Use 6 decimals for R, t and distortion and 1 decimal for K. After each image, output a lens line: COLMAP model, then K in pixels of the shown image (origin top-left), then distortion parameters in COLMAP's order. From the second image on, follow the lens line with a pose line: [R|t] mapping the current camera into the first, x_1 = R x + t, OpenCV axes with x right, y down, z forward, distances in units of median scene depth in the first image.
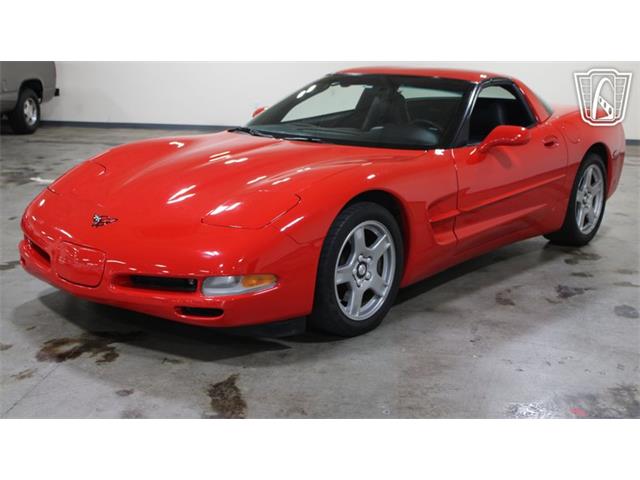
lens RADIAL K [[751.2, 0, 322.5], [0, 751.2, 235.2], [0, 0, 1]] dist [-0.038492, 0.000000]
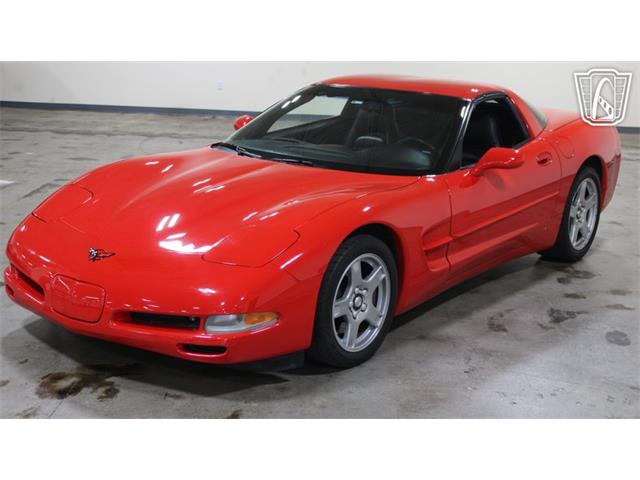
lens RADIAL K [[849.7, 0, 320.7], [0, 849.7, 243.2], [0, 0, 1]] dist [-0.015164, 0.000000]
pose [[0.999125, 0.000231, 0.041817, -0.043764], [-0.001419, 0.999596, 0.028383, -0.063069], [-0.041794, -0.028417, 0.998722, -0.130110]]
